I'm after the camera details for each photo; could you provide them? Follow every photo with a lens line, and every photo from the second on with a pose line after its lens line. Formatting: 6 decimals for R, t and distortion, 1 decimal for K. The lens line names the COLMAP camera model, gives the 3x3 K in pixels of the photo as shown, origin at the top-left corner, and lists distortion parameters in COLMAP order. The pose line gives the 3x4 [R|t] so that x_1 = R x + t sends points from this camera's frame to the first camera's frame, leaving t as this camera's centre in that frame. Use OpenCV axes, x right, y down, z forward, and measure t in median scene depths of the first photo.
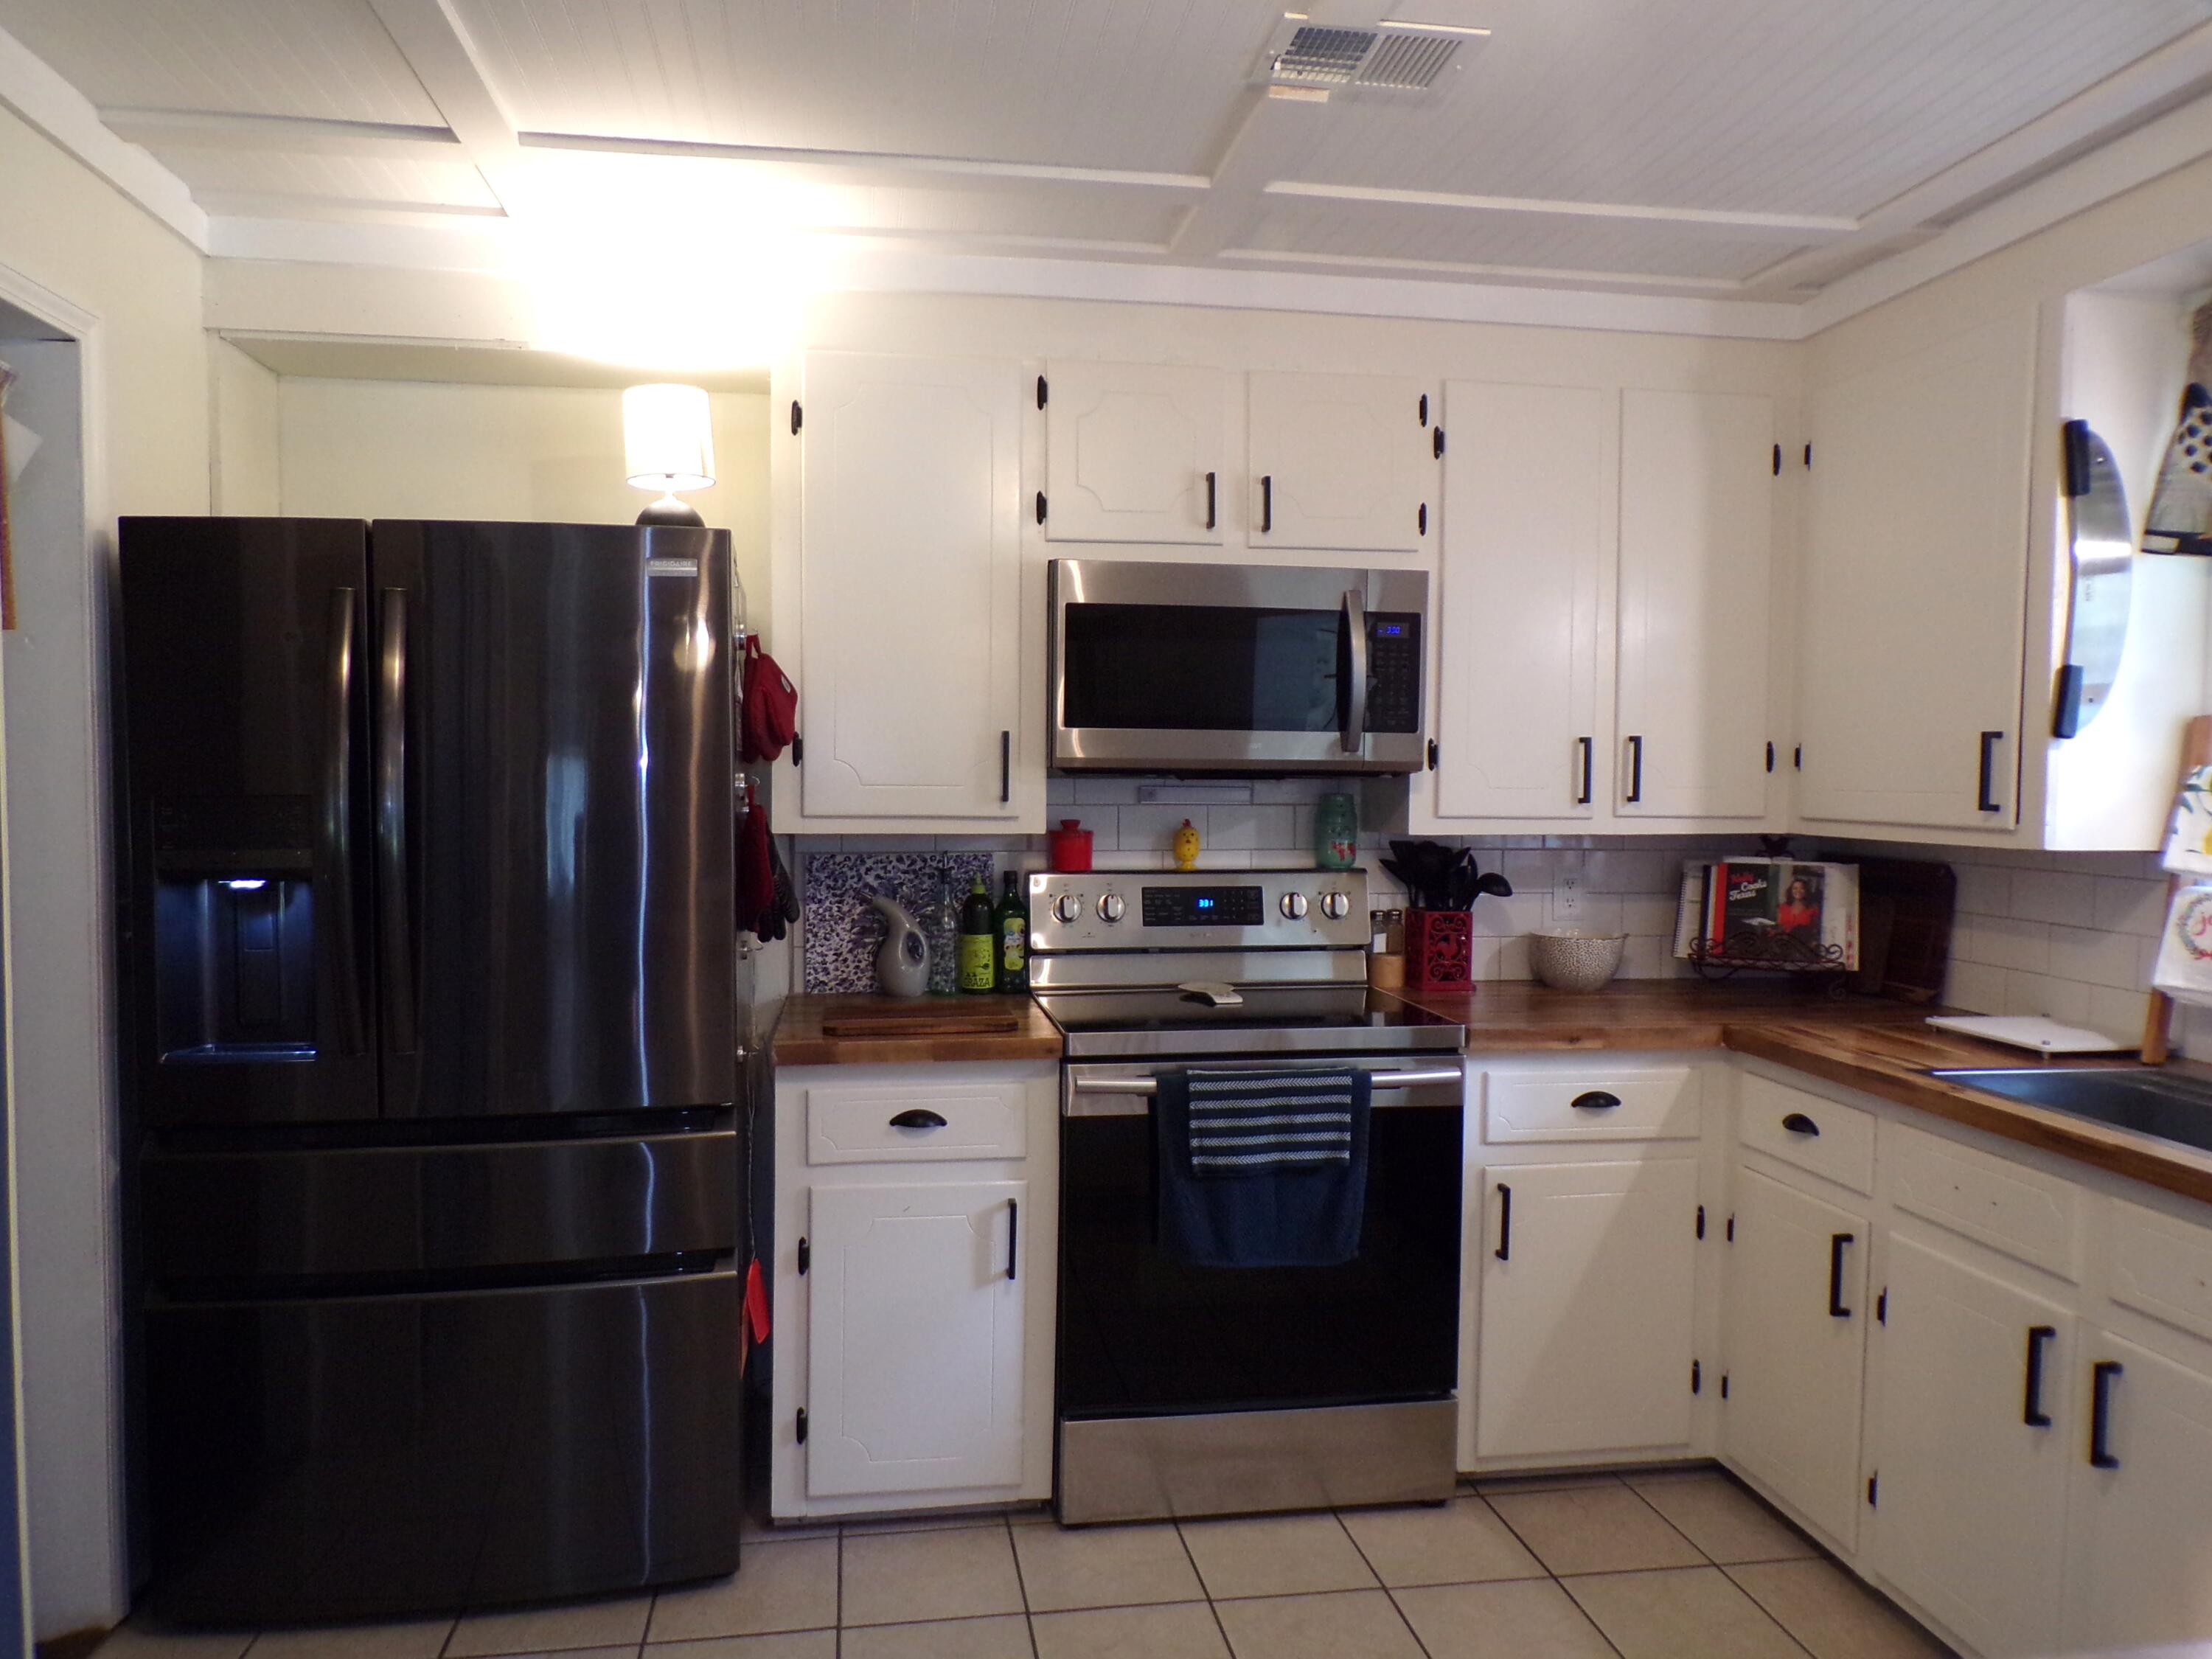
lens RADIAL K [[1497.5, 0, 1106.0], [0, 1497.5, 829.5], [0, 0, 1]] dist [-0.043585, 0.053321]
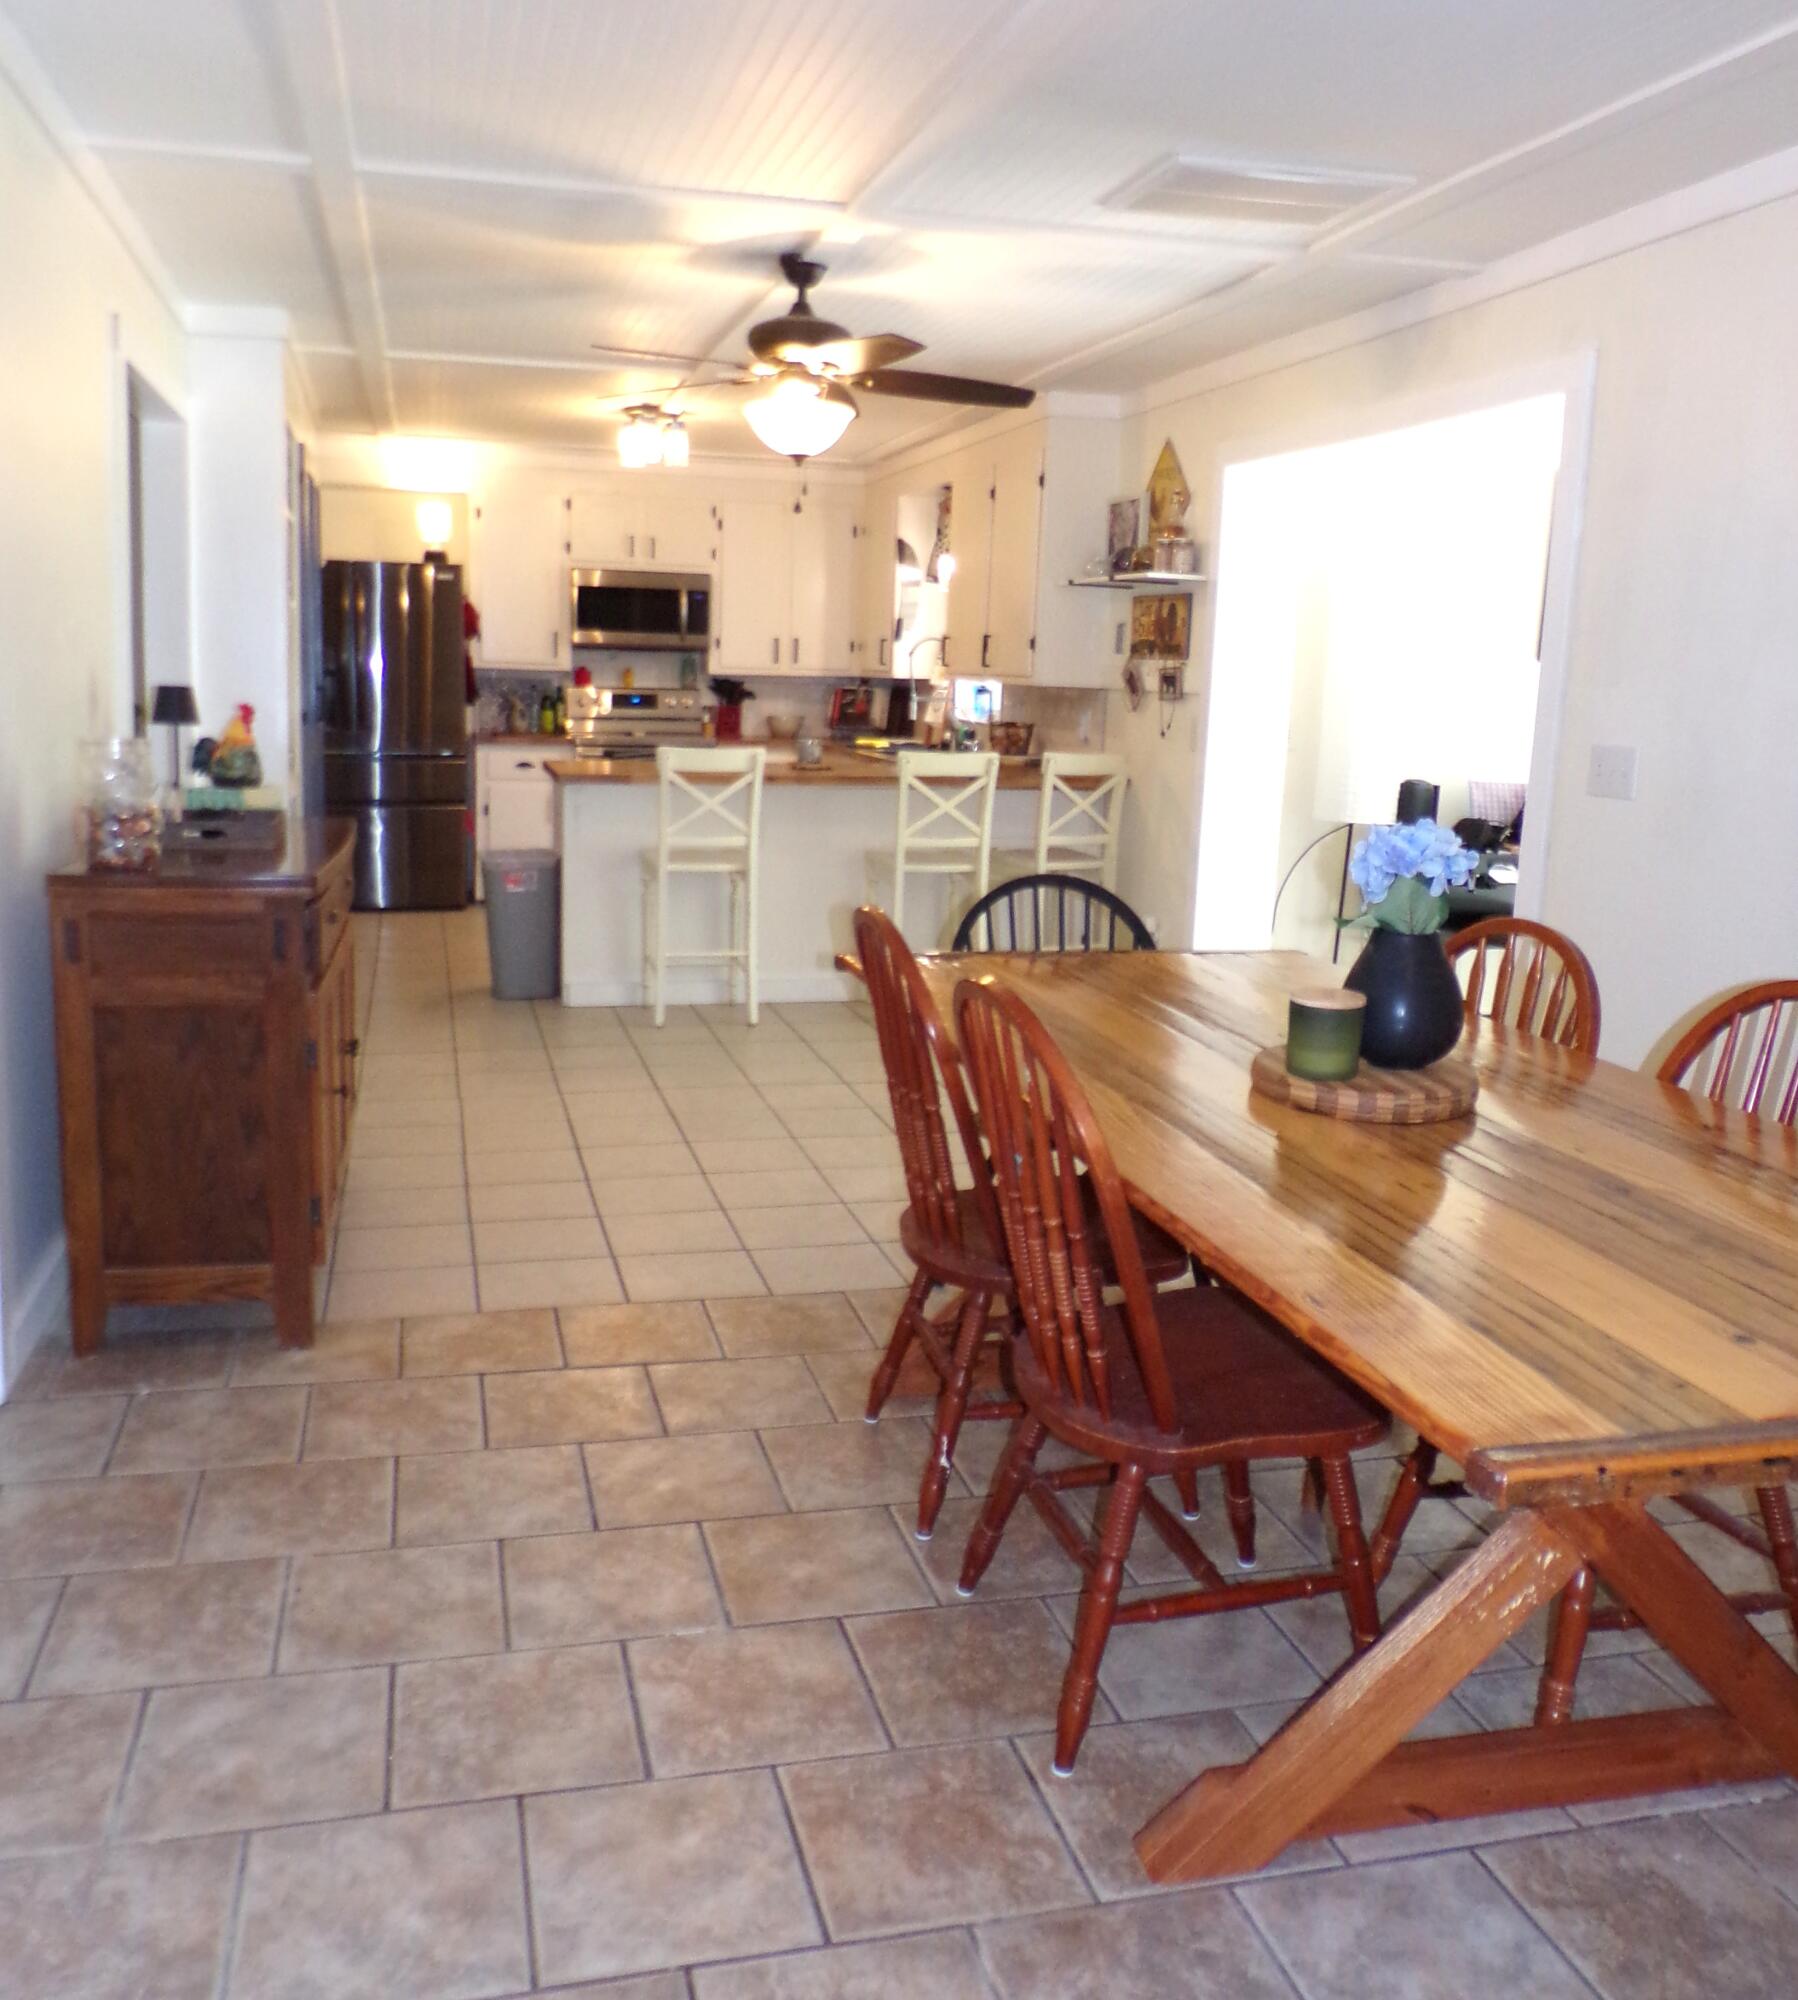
lens RADIAL K [[1803.0, 0, 899.0], [0, 1803.0, 1000.0], [0, 0, 1]] dist [-0.075410, 0.000445]
pose [[0.995804, 0.002645, 0.091470, 0.255214], [-0.015363, 0.990228, 0.138610, 0.135223], [-0.090210, -0.139434, 0.986114, -2.341605]]
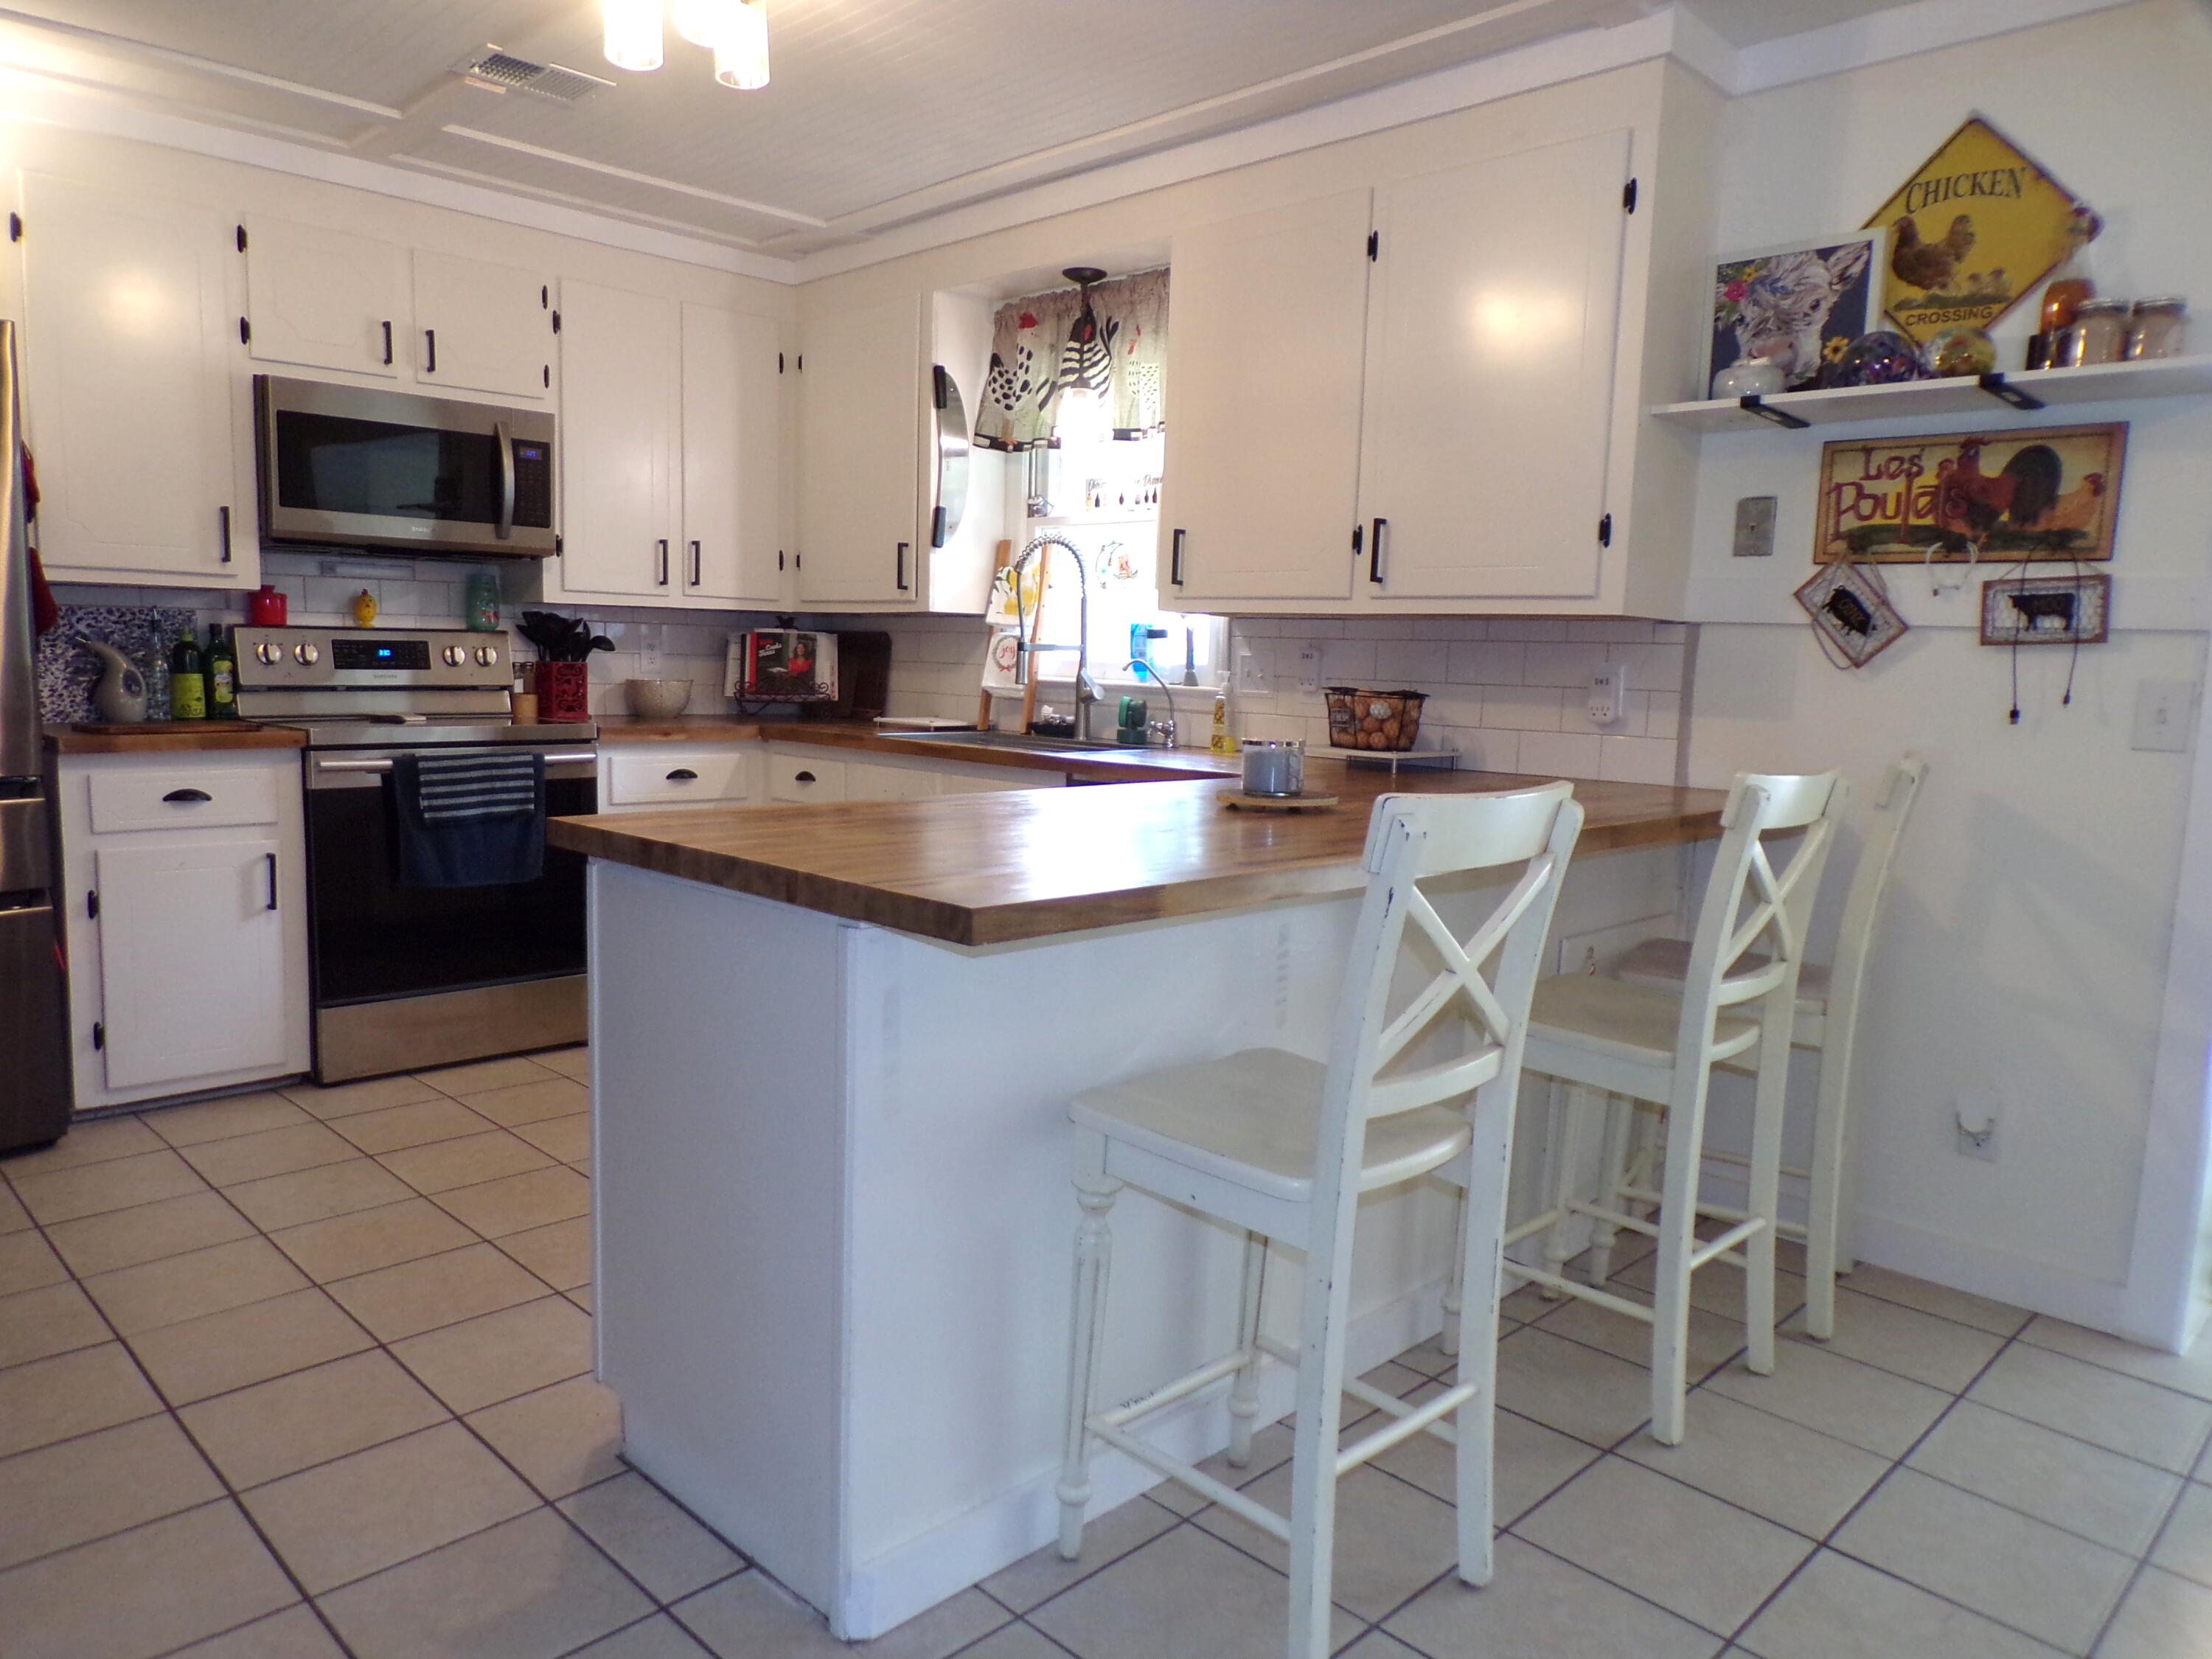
lens RADIAL K [[1508.0, 0, 1106.0], [0, 1508.0, 829.5], [0, 0, 1]] dist [0.001834, -0.004346]
pose [[0.805272, -0.056346, 0.590222, -0.232182], [0.005761, 0.996171, 0.087239, 0.099525], [-0.592877, -0.066851, 0.802513, -0.495764]]
